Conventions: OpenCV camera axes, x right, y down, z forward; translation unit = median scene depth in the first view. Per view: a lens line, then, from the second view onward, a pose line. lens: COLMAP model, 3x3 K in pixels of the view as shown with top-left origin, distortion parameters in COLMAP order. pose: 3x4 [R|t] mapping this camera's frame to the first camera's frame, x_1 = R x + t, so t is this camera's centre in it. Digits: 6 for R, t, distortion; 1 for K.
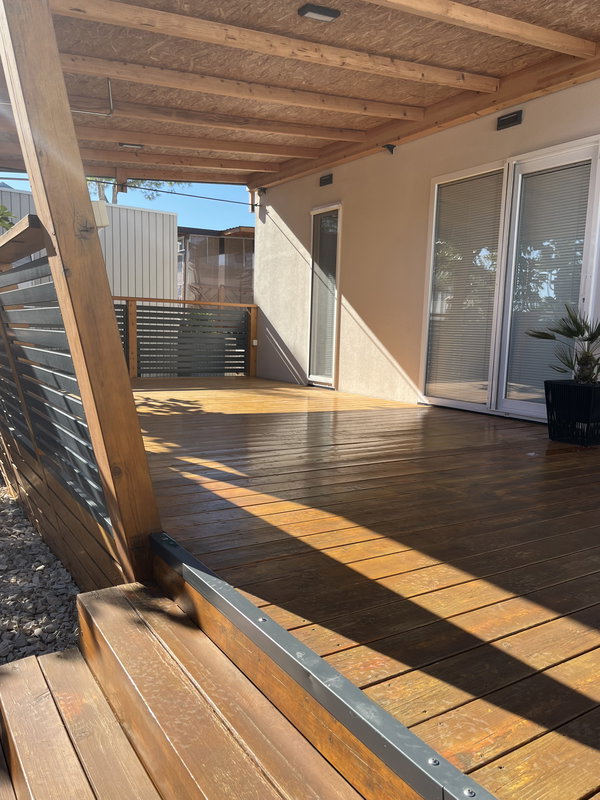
lens RADIAL K [[635.6, 0, 294.8], [0, 635.6, 403.2], [0, 0, 1]] dist [0.050928, -0.070067]
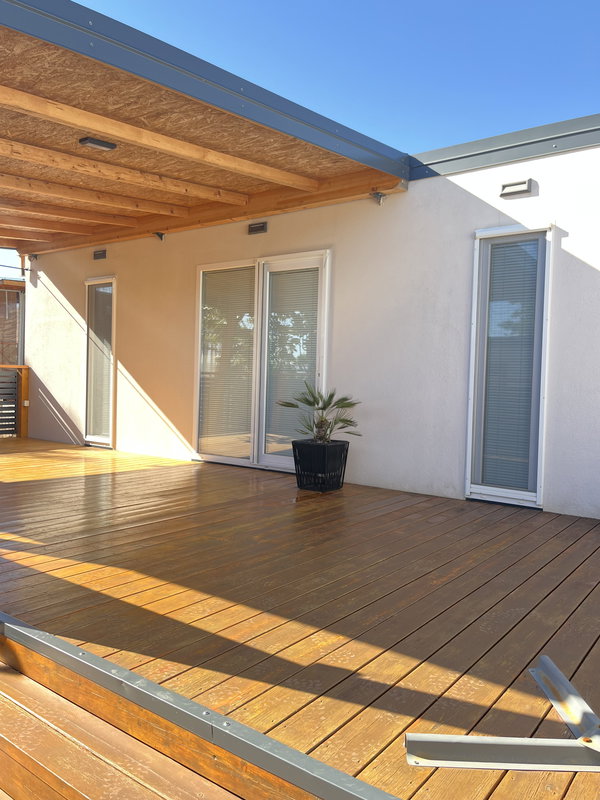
lens RADIAL K [[635.6, 0, 296.9], [0, 635.6, 395.1], [0, 0, 1]] dist [0.050928, -0.070067]
pose [[0.937117, -0.013947, 0.348737, -0.030877], [0.043058, 0.996188, -0.075864, -0.029770], [-0.346350, 0.086110, 0.934145, -0.165520]]
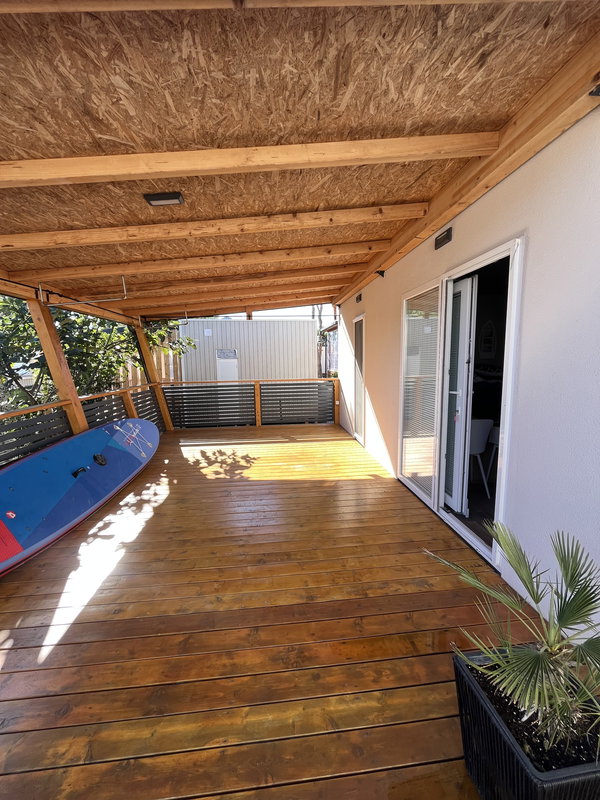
lens RADIAL K [[324.4, 0, 293.8], [0, 324.4, 413.3], [0, 0, 1]] dist [0.000519, 0.001091]
pose [[0.888086, 0.026092, -0.458936, 0.427092], [-0.007559, 0.999082, 0.042174, -0.204996], [0.459615, -0.033985, 0.887468, 0.472780]]
